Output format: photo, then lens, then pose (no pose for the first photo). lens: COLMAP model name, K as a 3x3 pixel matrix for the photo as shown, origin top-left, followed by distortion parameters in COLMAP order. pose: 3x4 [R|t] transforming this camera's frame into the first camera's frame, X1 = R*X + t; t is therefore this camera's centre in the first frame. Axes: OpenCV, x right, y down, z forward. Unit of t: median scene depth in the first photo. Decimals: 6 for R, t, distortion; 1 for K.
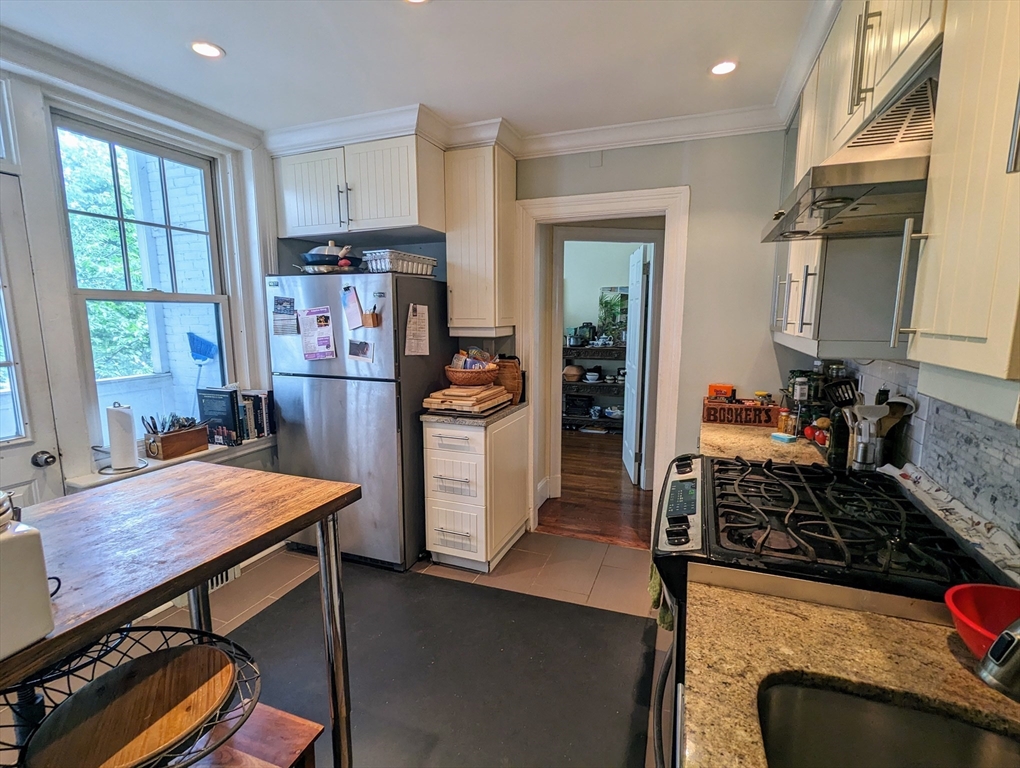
lens RADIAL K [[482.6, 0, 509.7], [0, 482.6, 388.2], [0, 0, 1]] dist [-0.003699, 0.002497]
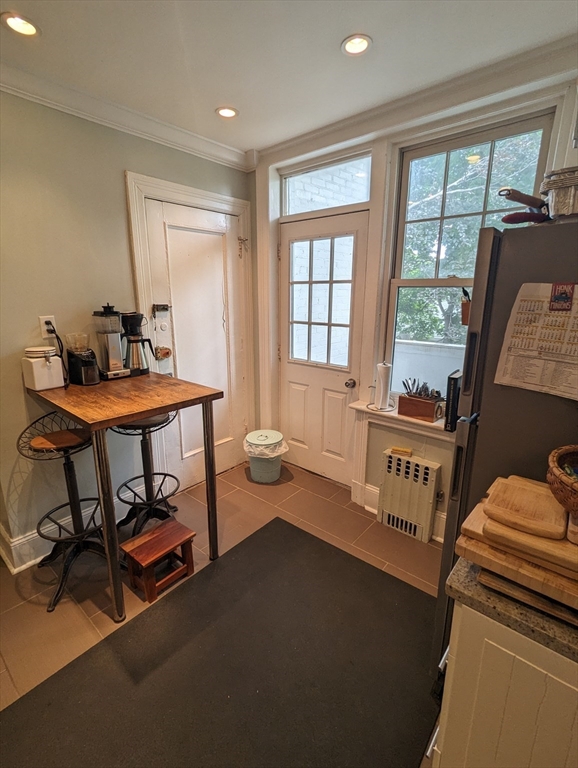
lens RADIAL K [[363.3, 0, 286.0], [0, 363.3, 381.1], [0, 0, 1]] dist [-0.003699, 0.002497]
pose [[-0.334398, 0.225219, -0.915125, 0.239778], [-0.143371, 0.947566, 0.285593, -0.162416], [0.931463, 0.226704, -0.284574, 0.959029]]
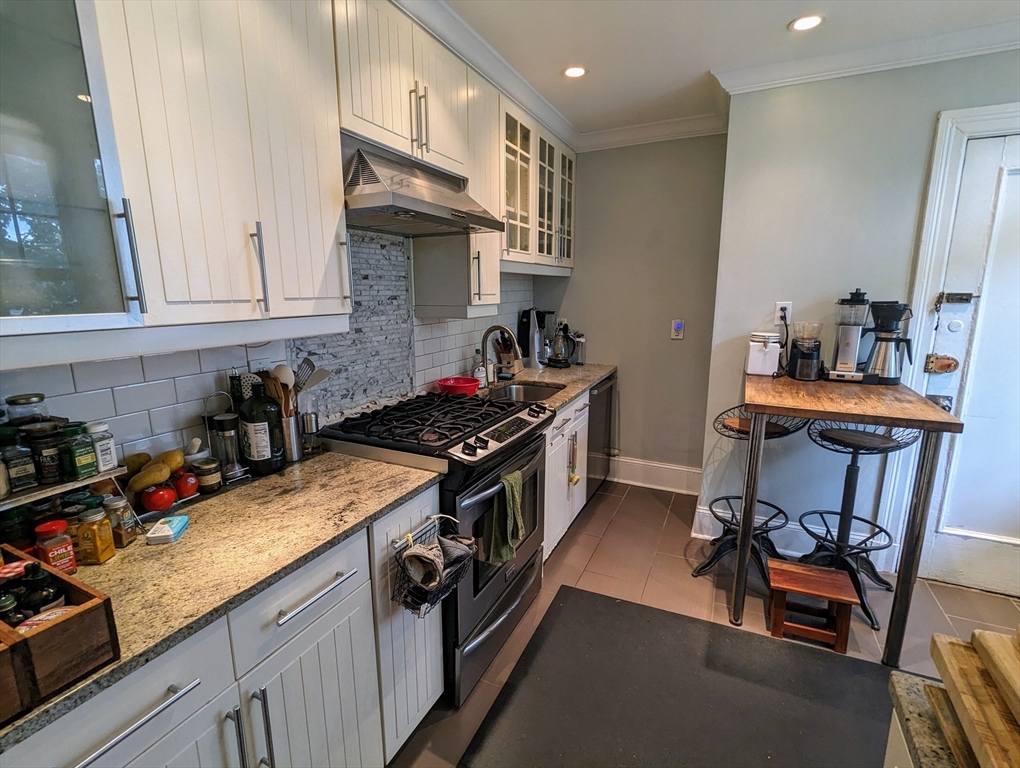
lens RADIAL K [[482.6, 0, 510.2], [0, 482.6, 383.0], [0, 0, 1]] dist [-0.003699, 0.002497]
pose [[-0.997280, -0.005346, 0.073515, 0.173572], [0.019937, 0.940627, 0.338857, -0.183002], [-0.070961, 0.339400, -0.937962, 1.187487]]
